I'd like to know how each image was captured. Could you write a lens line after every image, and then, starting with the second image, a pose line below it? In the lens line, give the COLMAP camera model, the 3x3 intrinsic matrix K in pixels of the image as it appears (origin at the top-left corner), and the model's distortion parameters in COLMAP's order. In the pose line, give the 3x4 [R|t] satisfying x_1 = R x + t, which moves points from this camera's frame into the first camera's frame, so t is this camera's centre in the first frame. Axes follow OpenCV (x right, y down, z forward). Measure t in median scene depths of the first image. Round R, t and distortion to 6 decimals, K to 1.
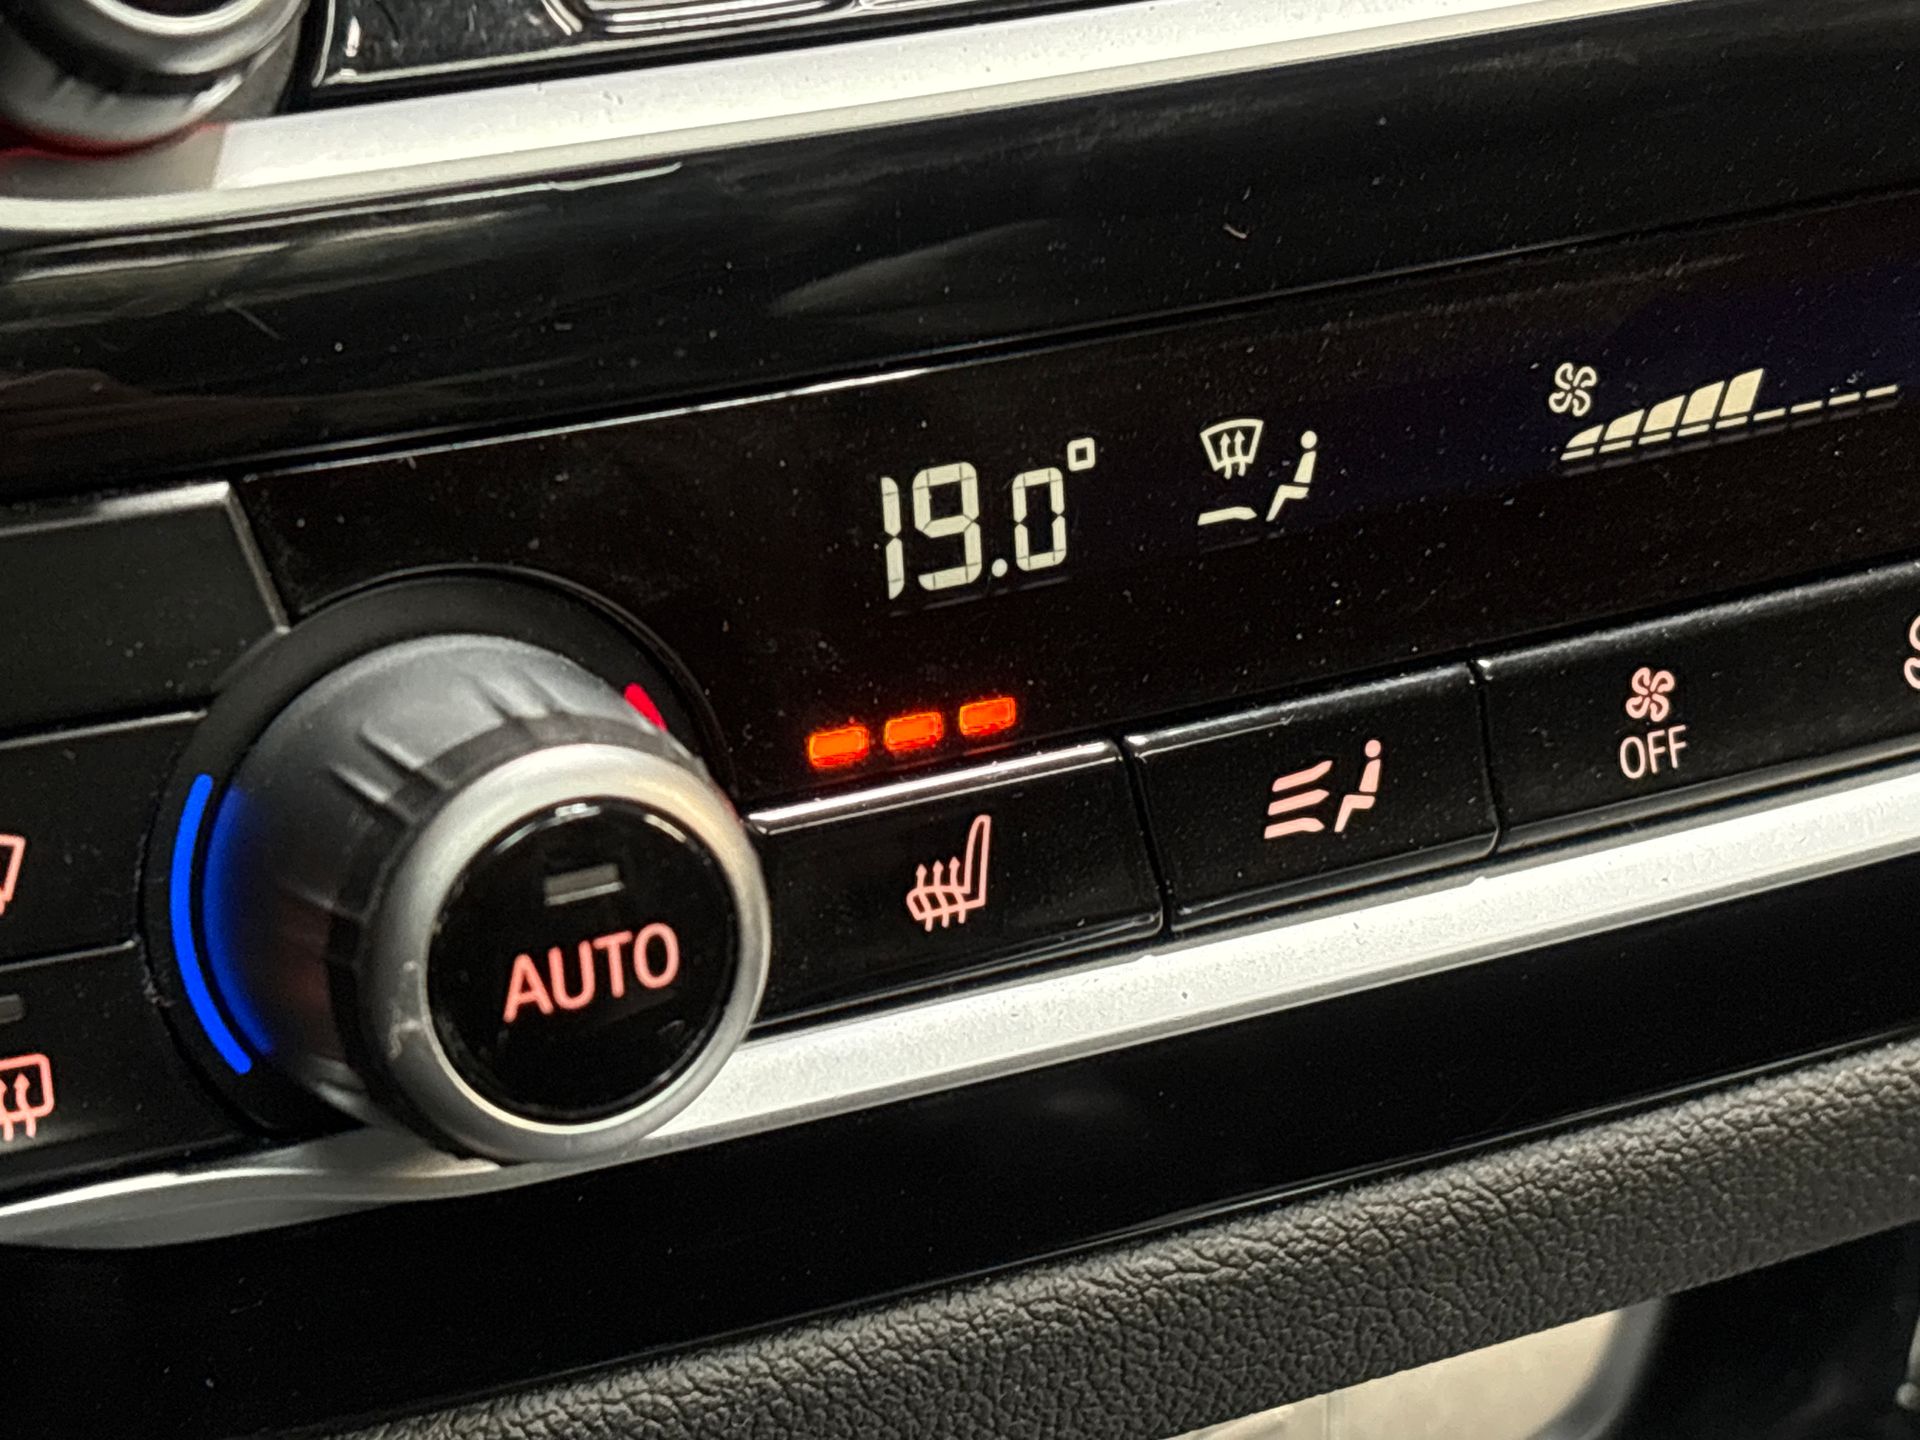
lens RADIAL K [[4364.1, 0, 959.4], [0, 4364.1, 725.8], [0, 0, 1]] dist [0.119883, 0.000000]
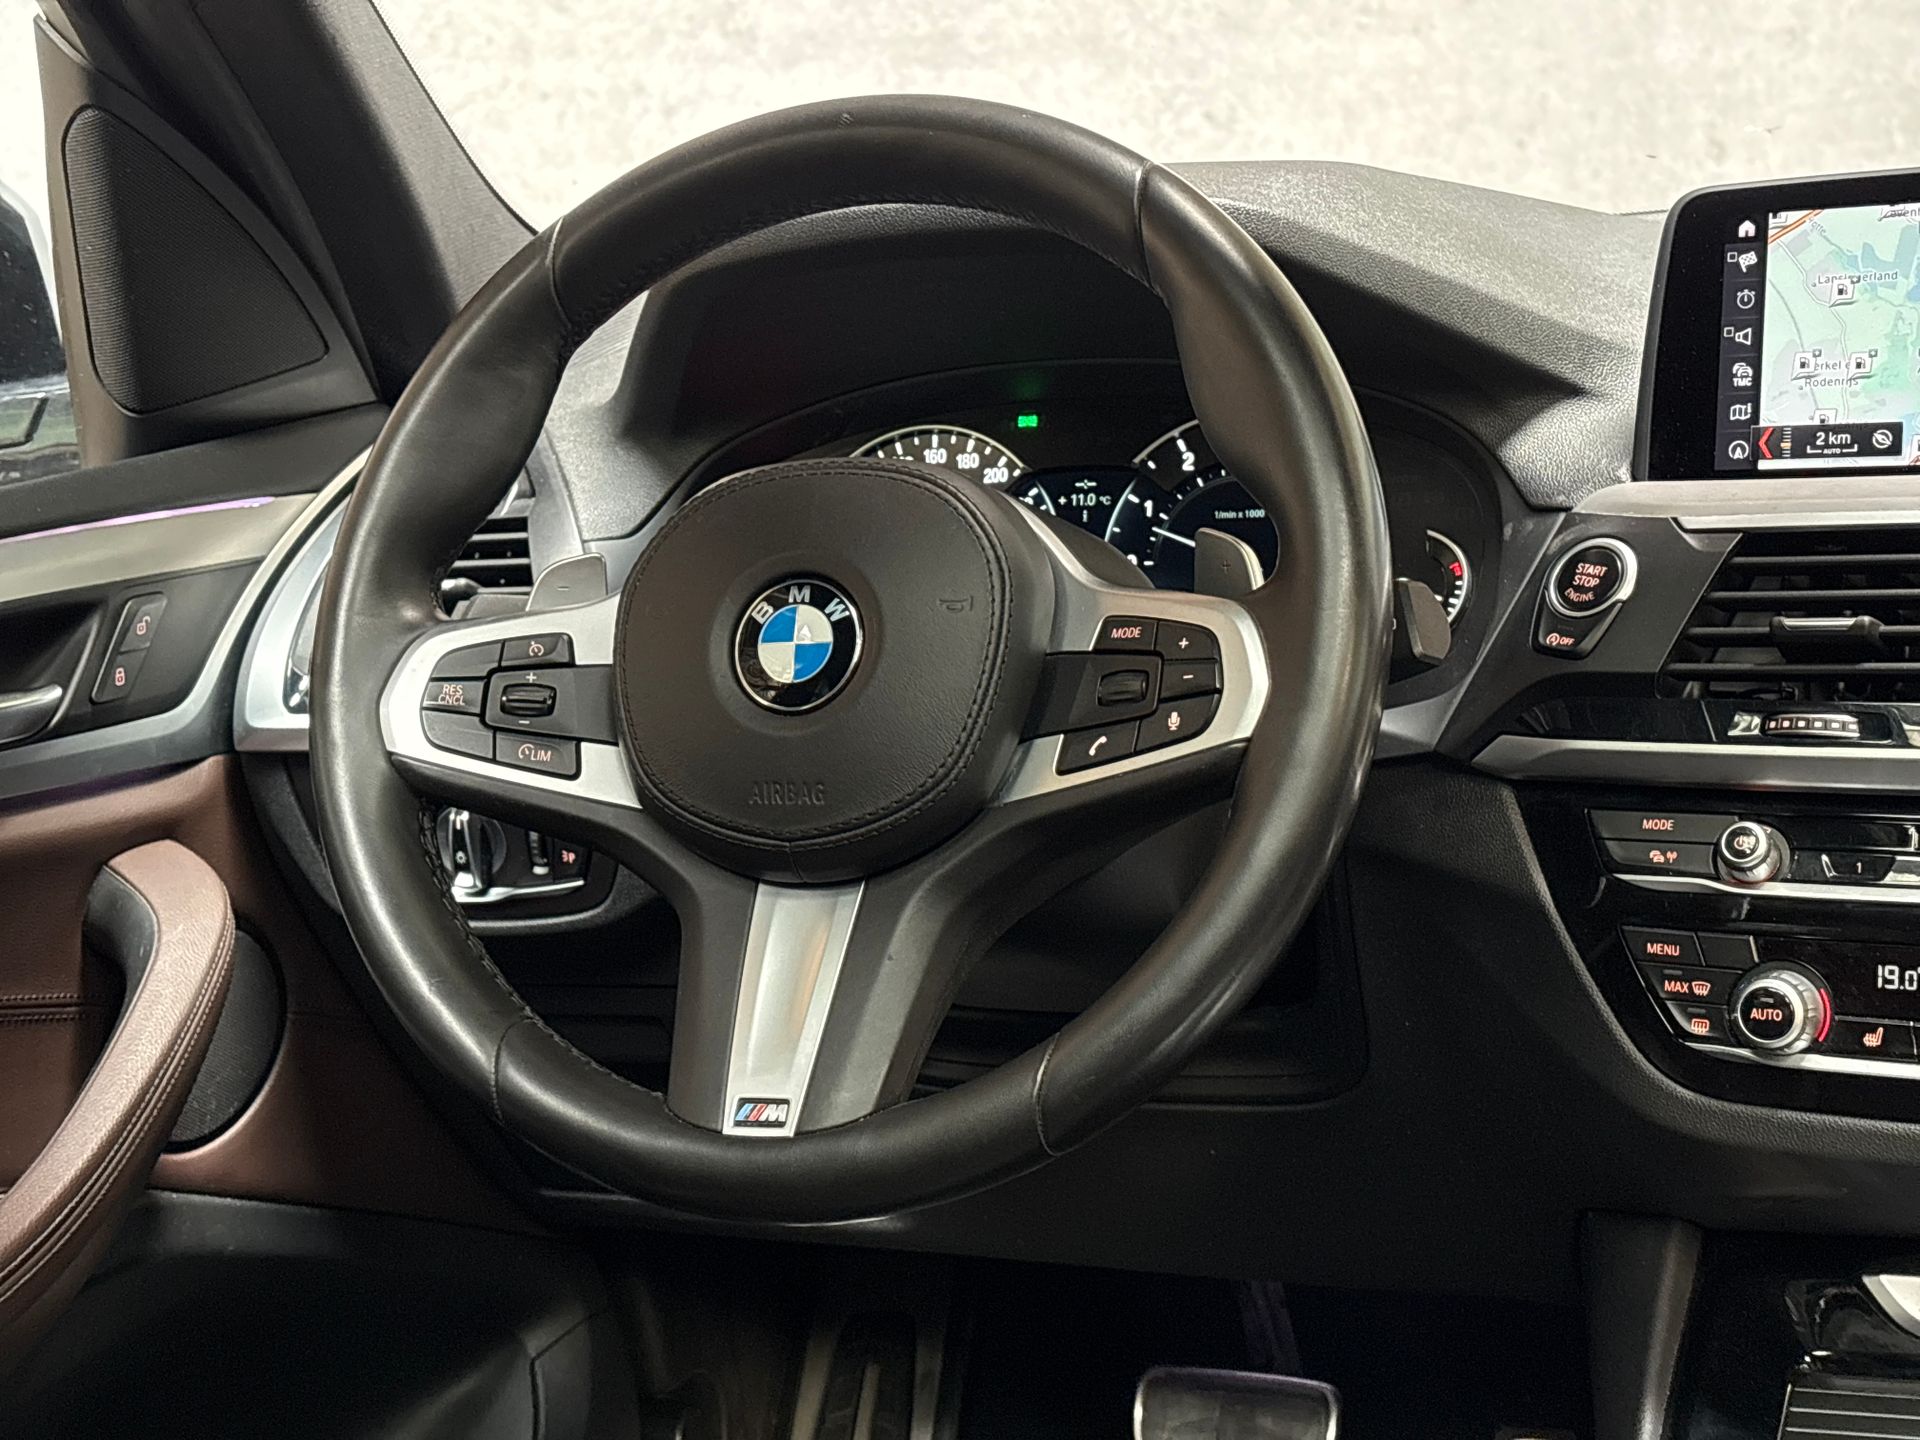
lens RADIAL K [[2897.0, 0, 944.7], [0, 2897.0, 730.8], [0, 0, 1]] dist [0.097878, 0.000000]
pose [[0.538811, 0.065632, -0.839866, 2.417940], [-0.310268, 0.942340, -0.125411, 0.492302], [0.783209, 0.328157, 0.528107, -1.980670]]
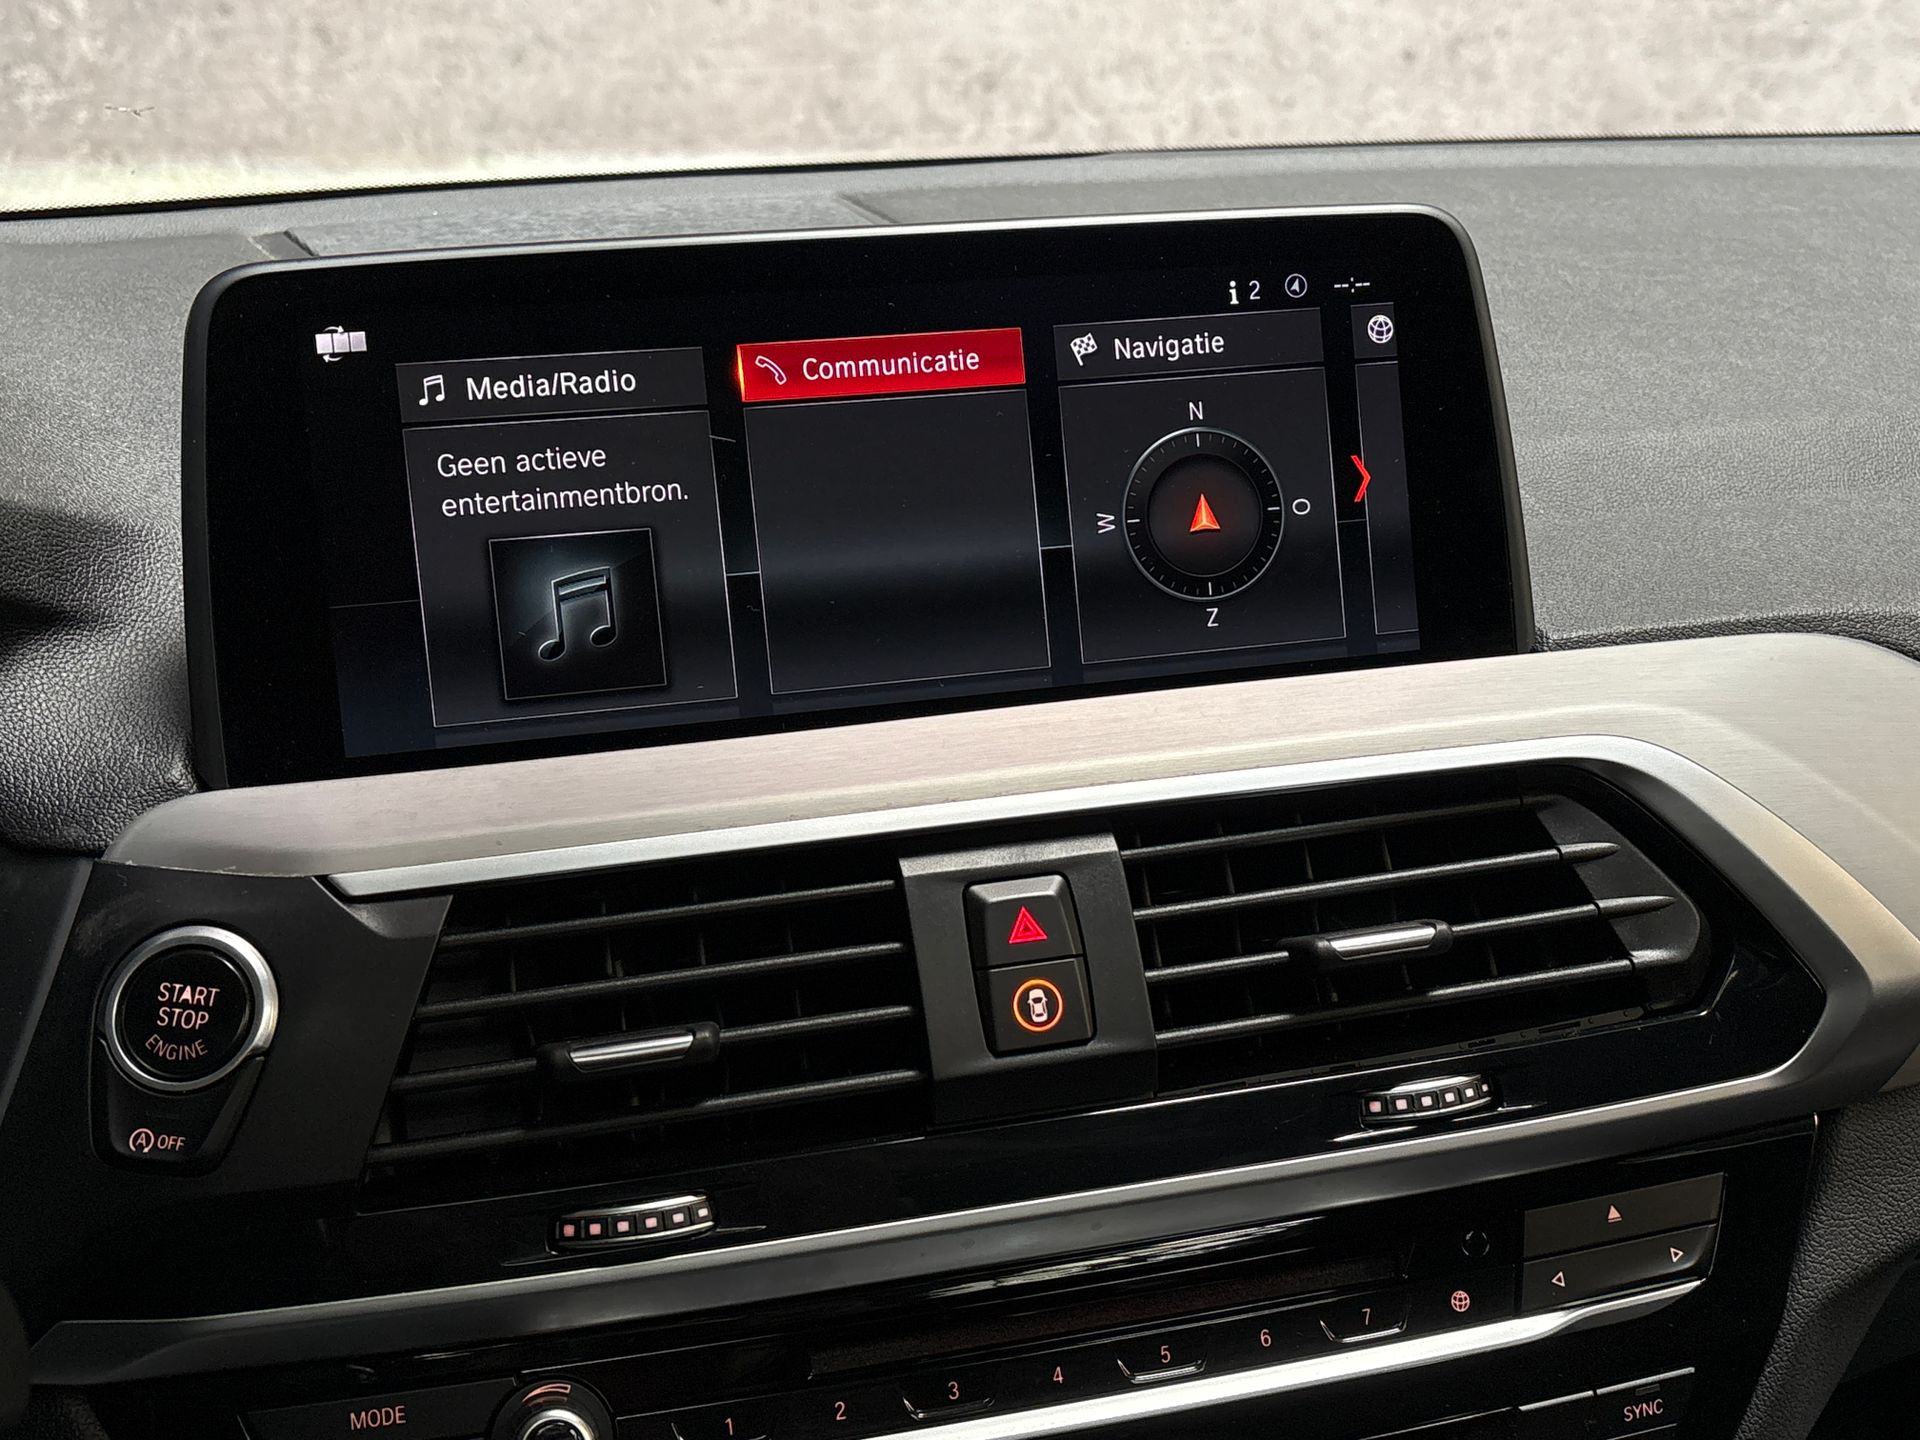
lens RADIAL K [[2187.1, 0, 971.9], [0, 2187.1, 721.6], [0, 0, 1]] dist [0.013479, 0.000000]
pose [[0.969917, 0.017042, -0.242837, 0.531222], [-0.059015, 0.984250, -0.166640, -0.431381], [0.236172, 0.175958, 0.955647, -0.736623]]
